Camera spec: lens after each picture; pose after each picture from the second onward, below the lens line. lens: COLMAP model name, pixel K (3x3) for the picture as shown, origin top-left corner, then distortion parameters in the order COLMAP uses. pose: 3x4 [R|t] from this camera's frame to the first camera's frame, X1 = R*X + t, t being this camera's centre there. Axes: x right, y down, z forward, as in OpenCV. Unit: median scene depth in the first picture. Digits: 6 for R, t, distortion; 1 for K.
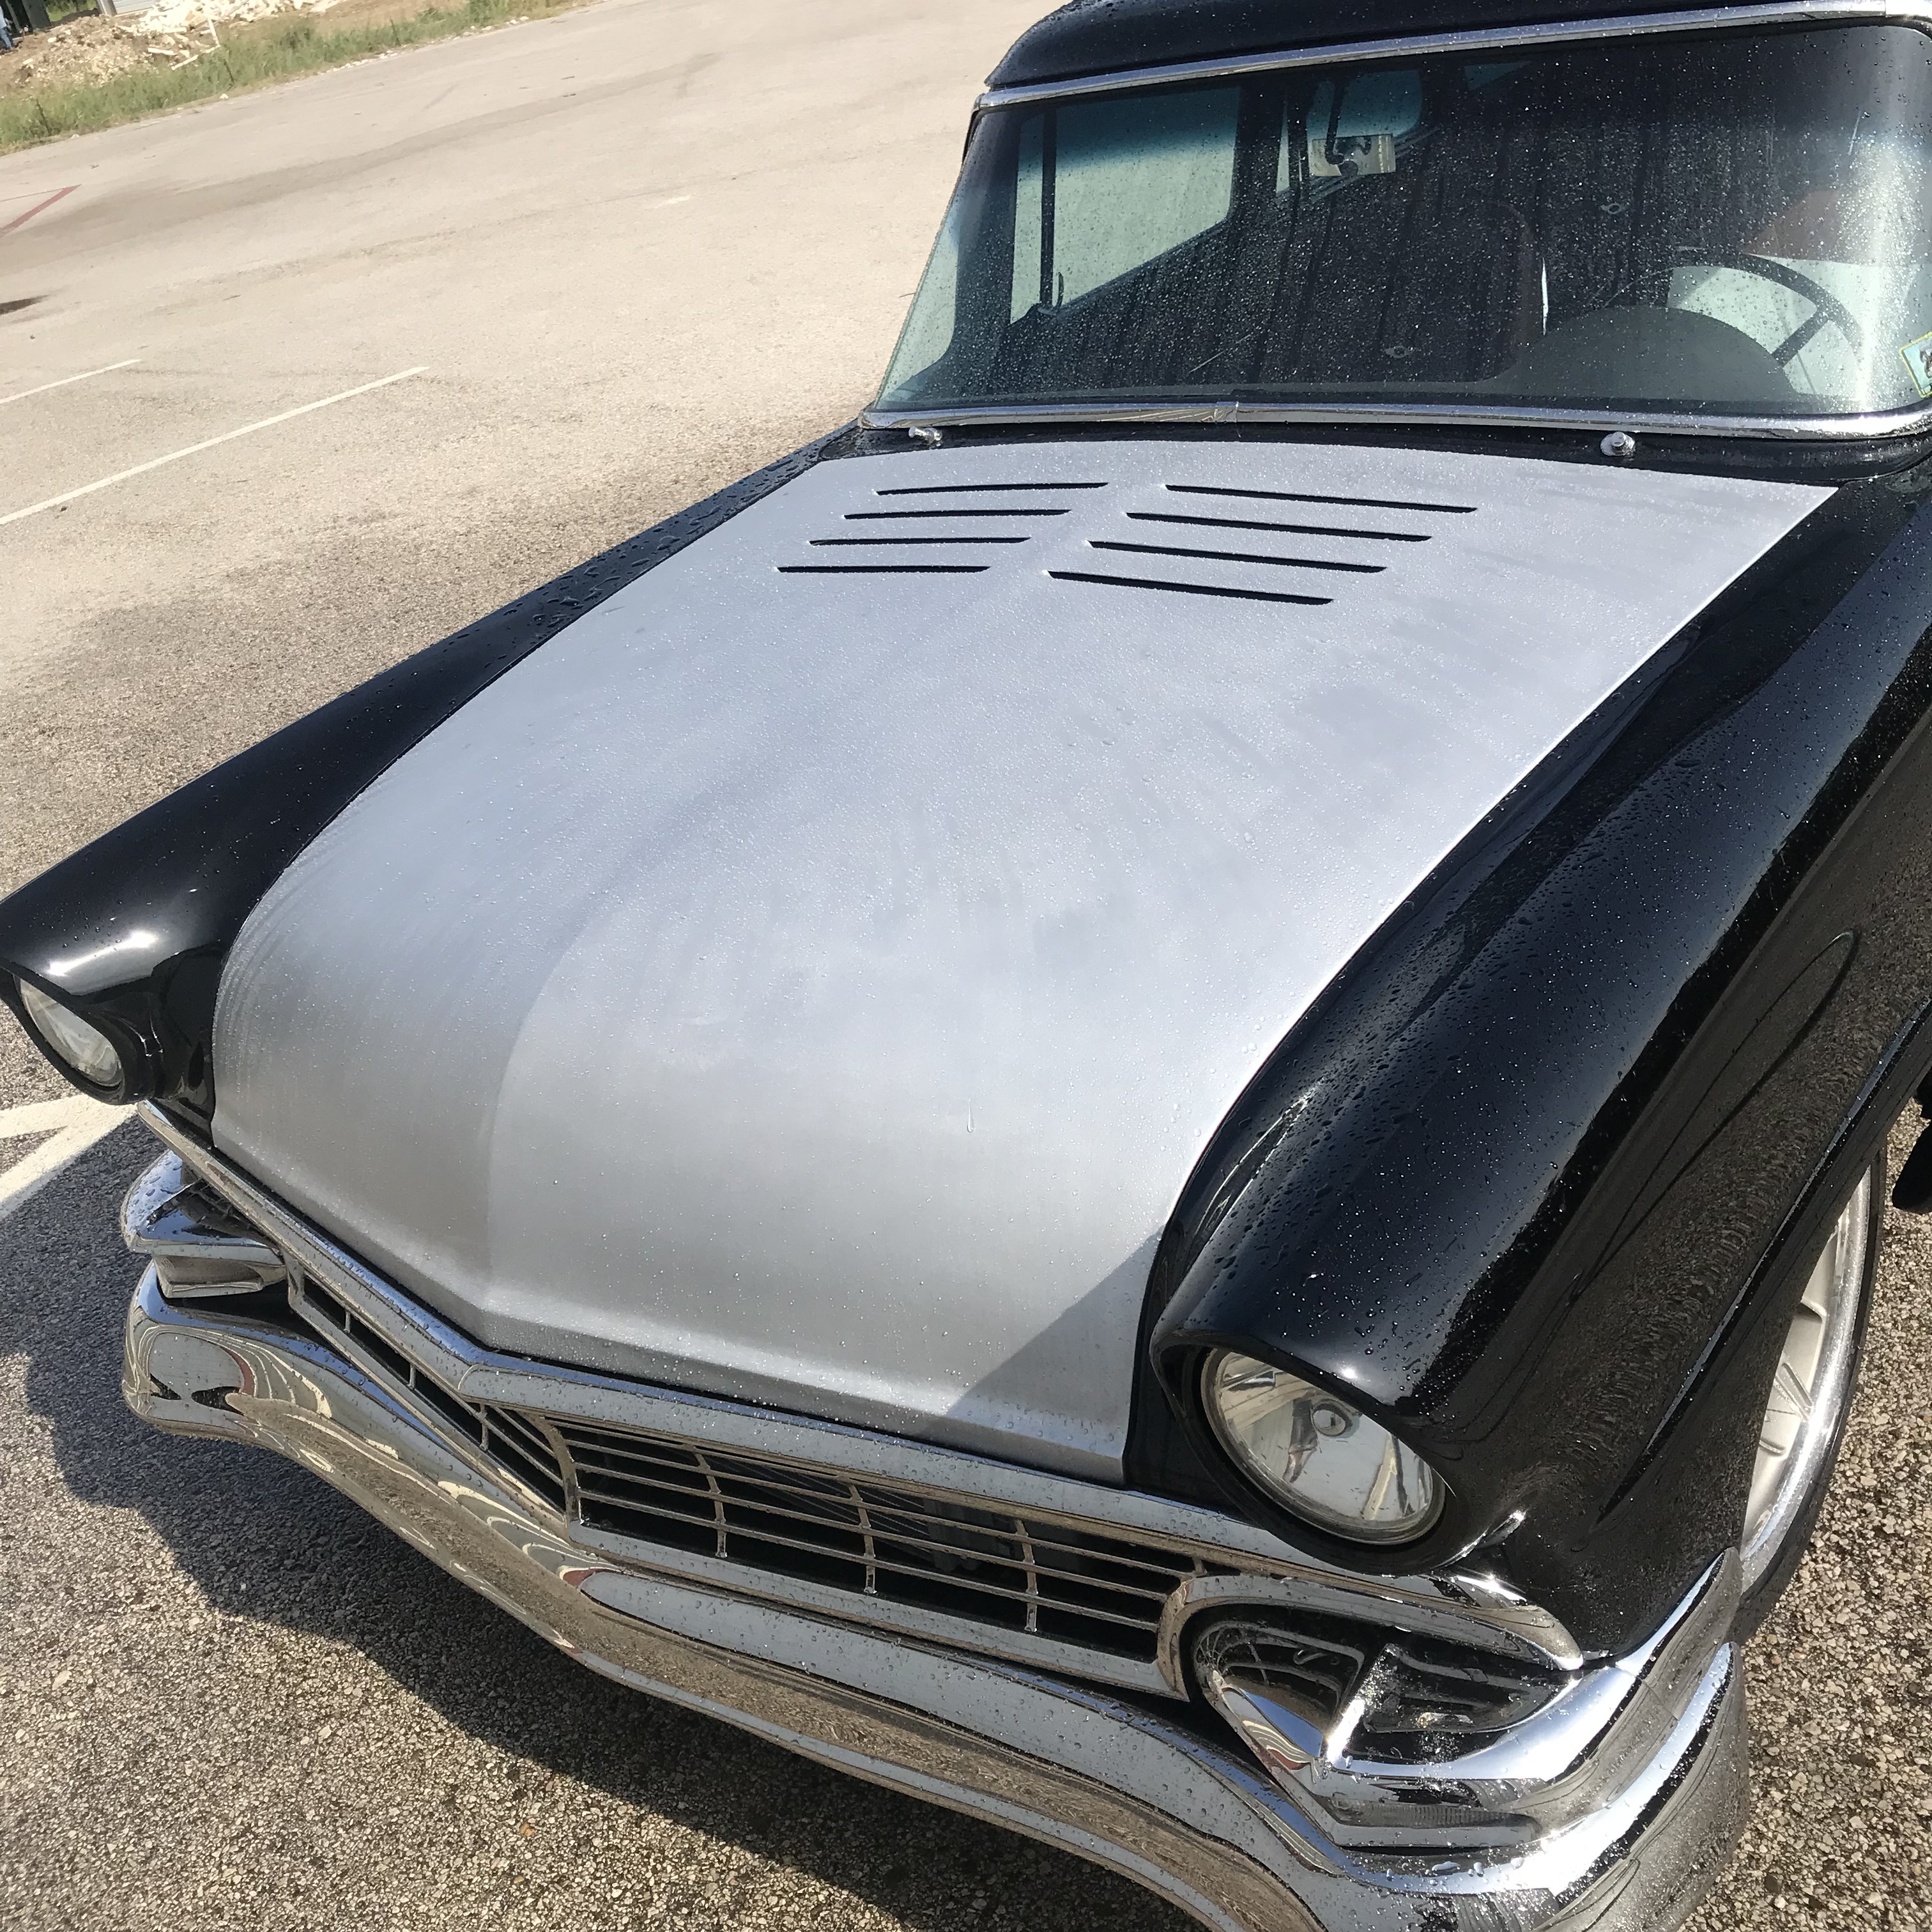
lens RADIAL K [[2187.7, 0, 1020.7], [0, 2187.7, 940.5], [0, 0, 1]] dist [-0.047043, 0.111141]
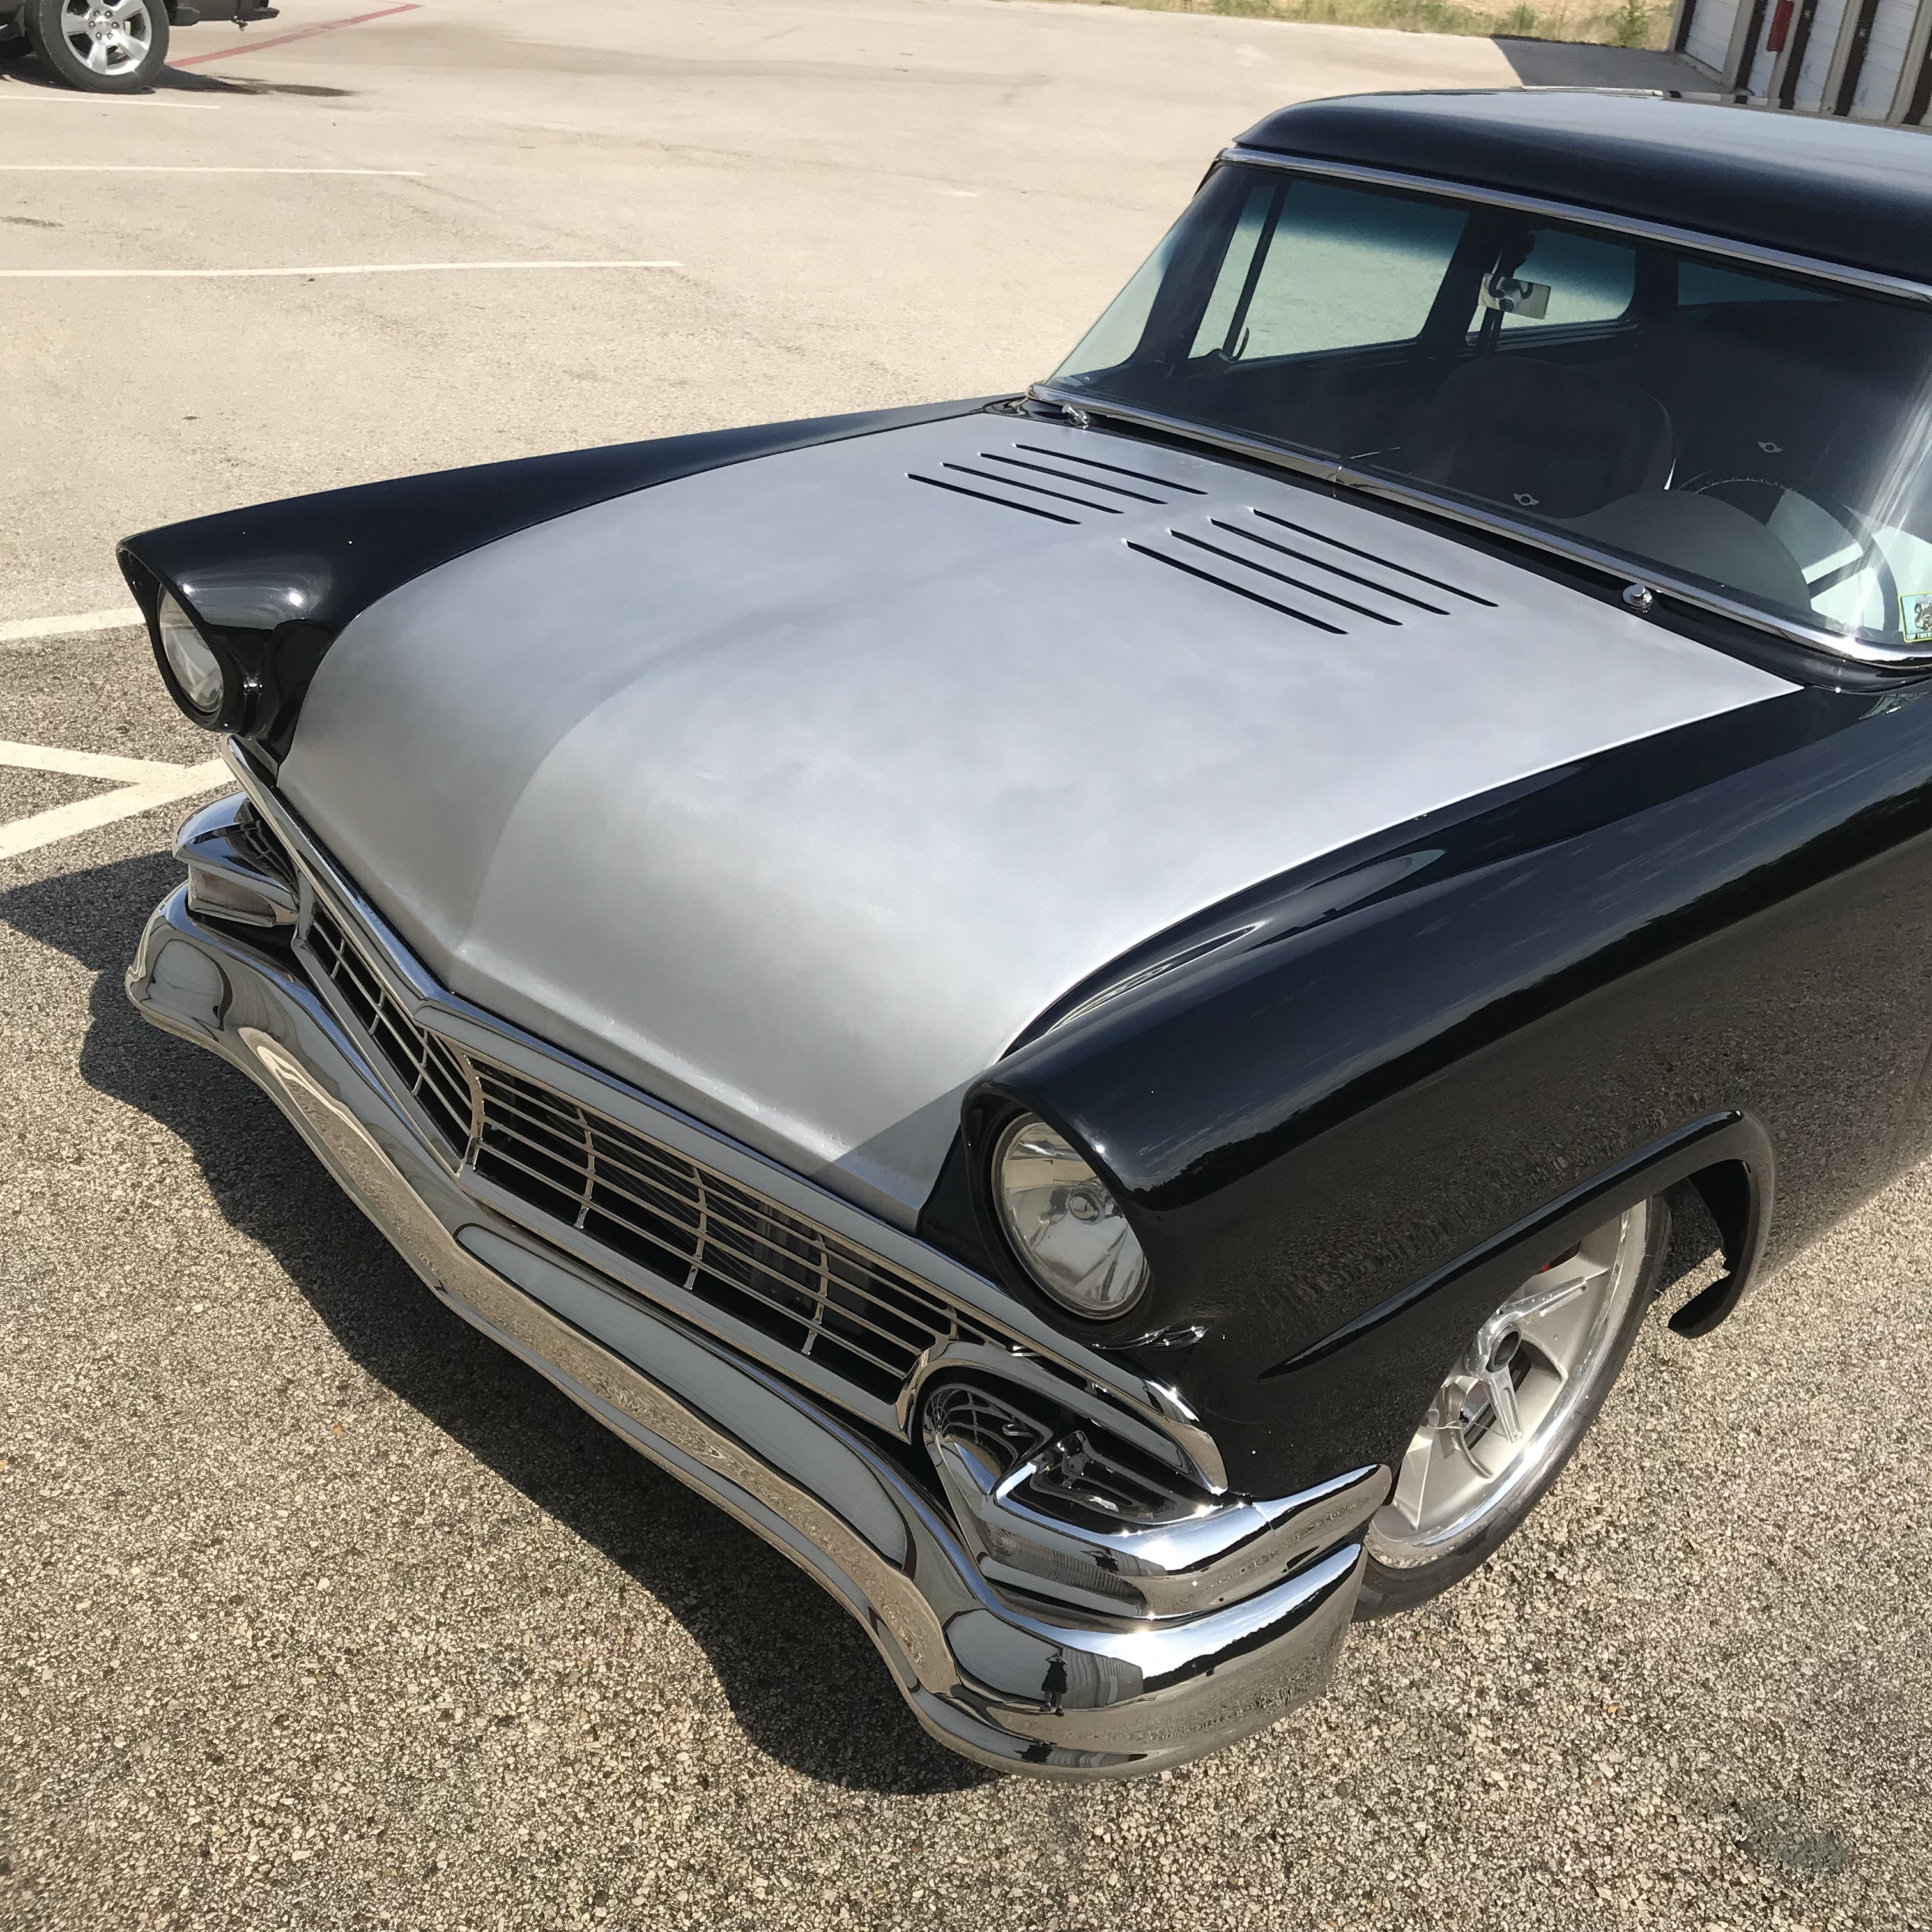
lens RADIAL K [[2203.1, 0, 1029.7], [0, 2203.1, 970.0], [0, 0, 1]] dist [-0.012036, -0.004826]
pose [[0.946588, 0.321664, -0.022416, 0.063401], [-0.322080, 0.946535, -0.018314, 0.082243], [0.015327, 0.024555, 0.999581, -0.151523]]
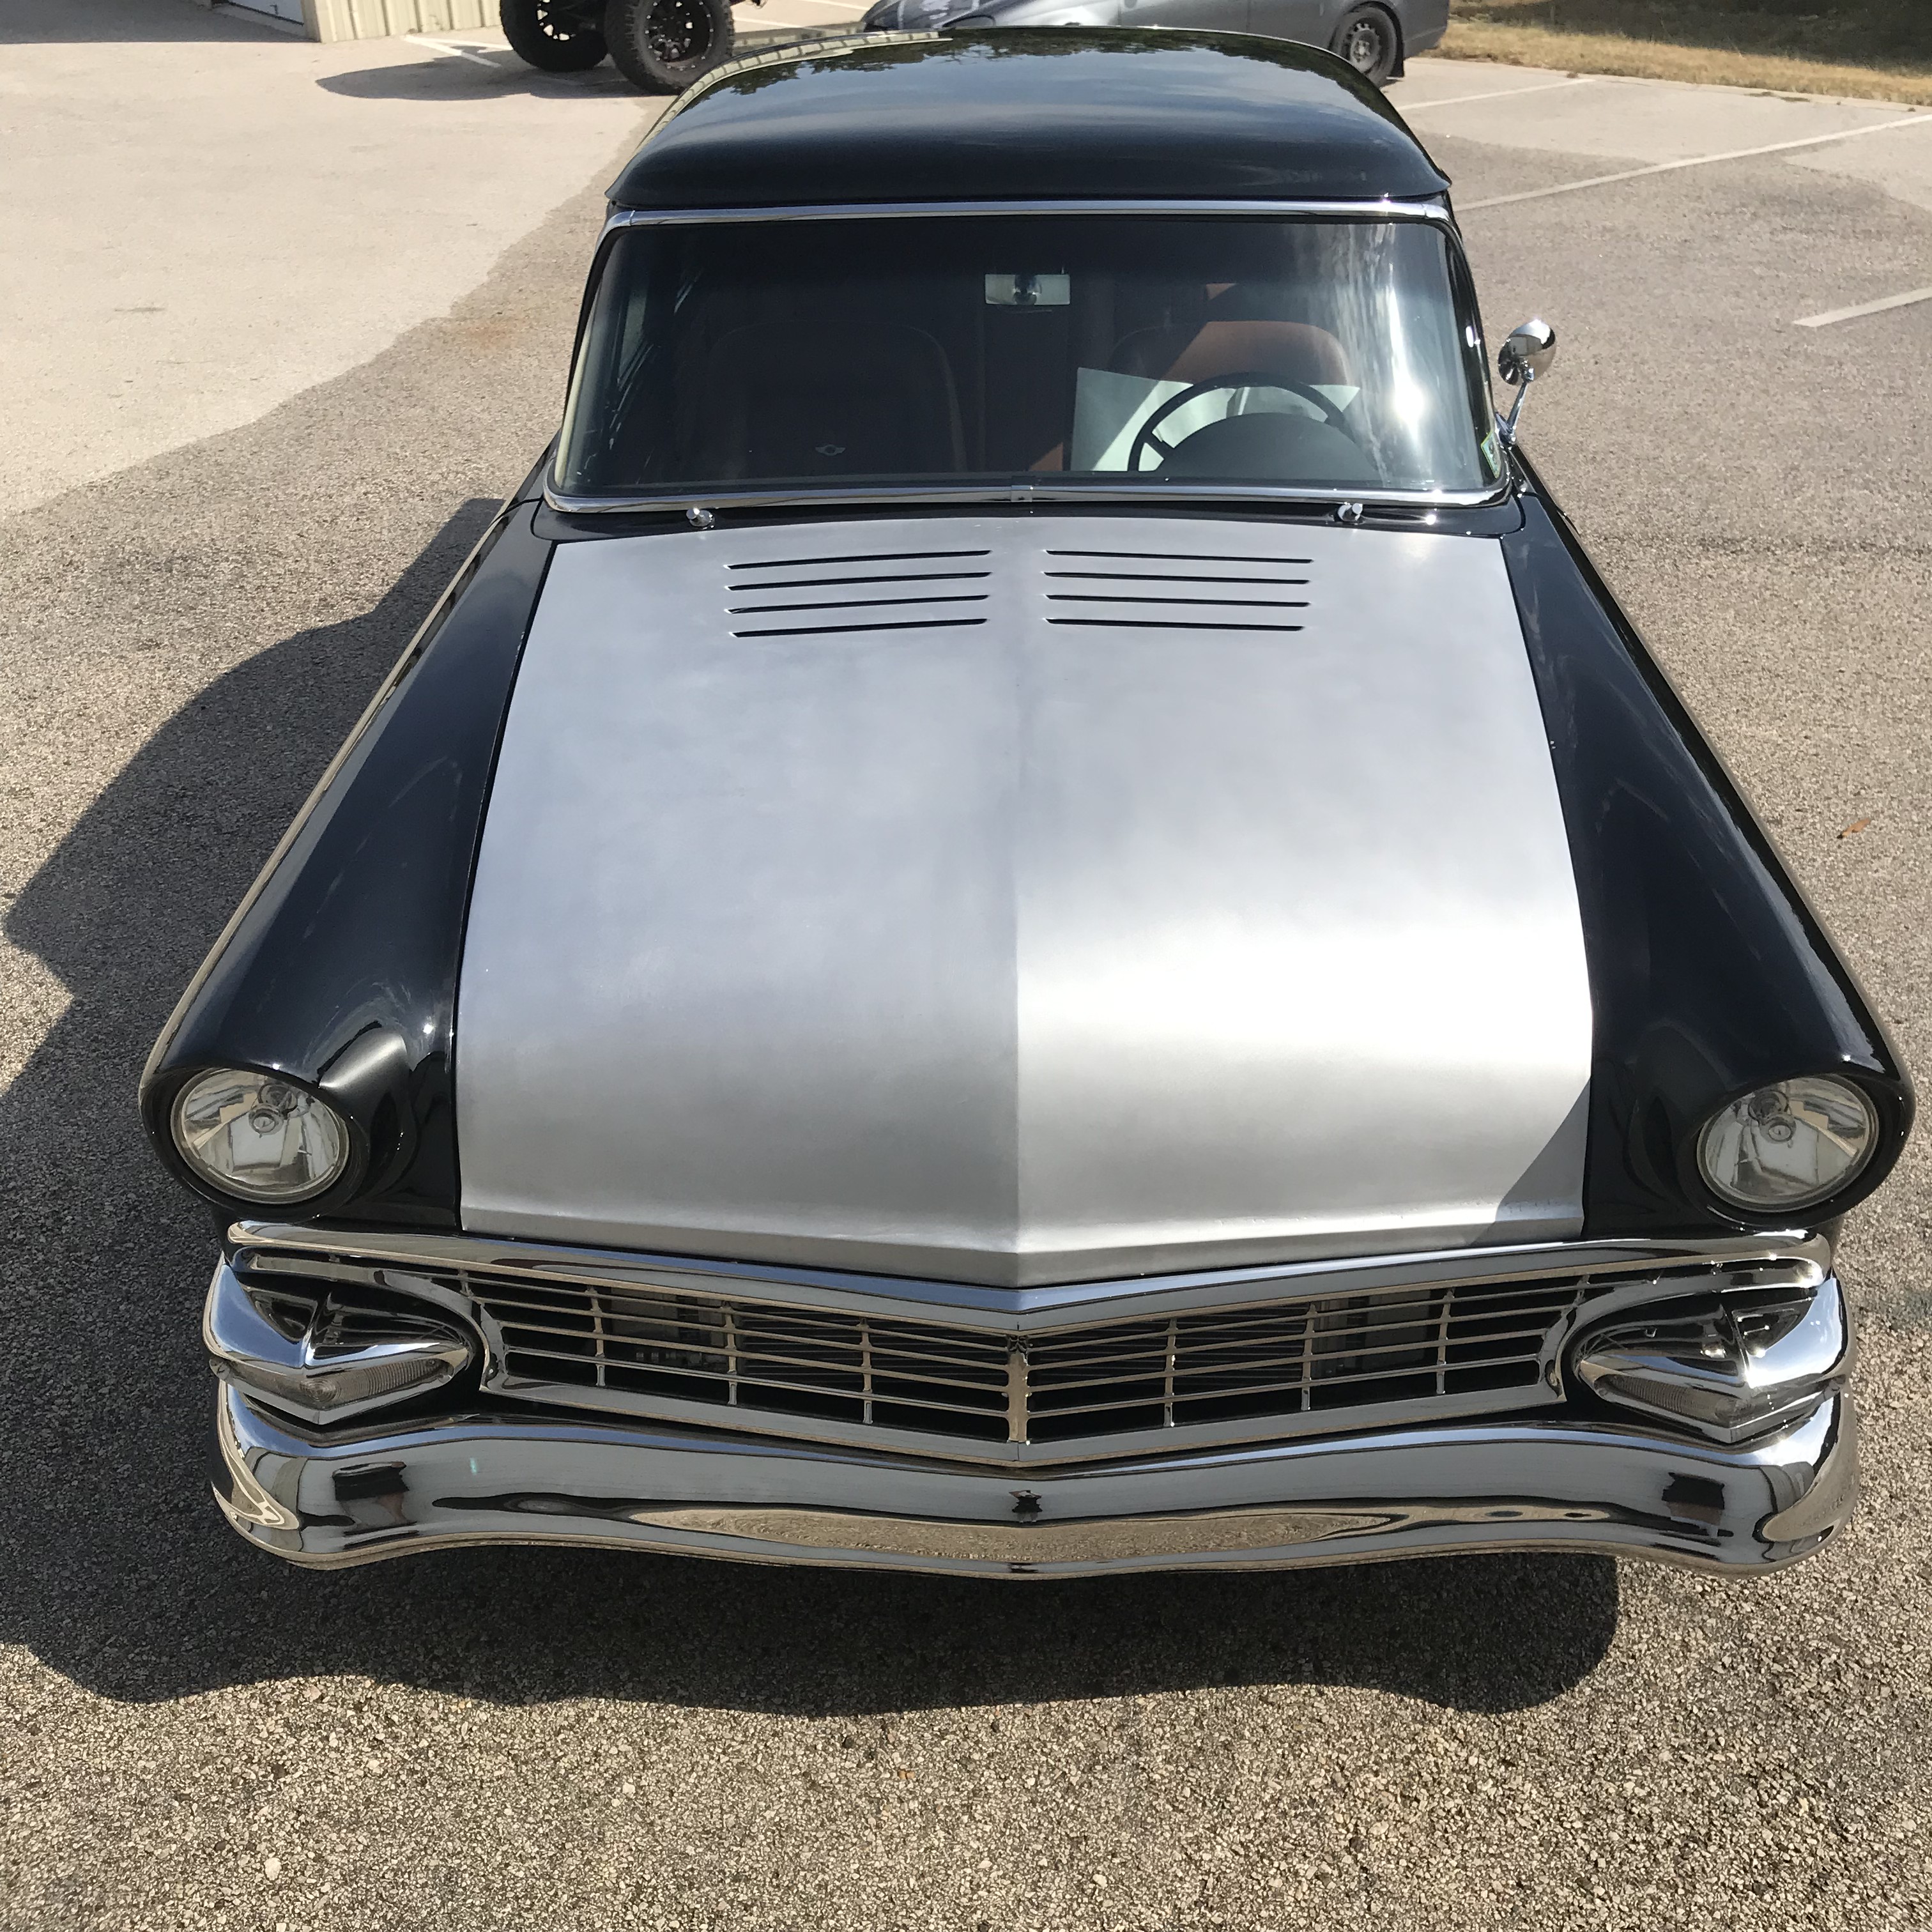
lens RADIAL K [[2187.7, 0, 1020.7], [0, 2187.7, 940.5], [0, 0, 1]] dist [-0.047043, 0.111141]
pose [[0.794019, -0.129396, 0.593962, -0.762824], [0.155048, 0.987875, 0.007940, -0.005573], [-0.587788, 0.085789, 0.804454, 0.048202]]
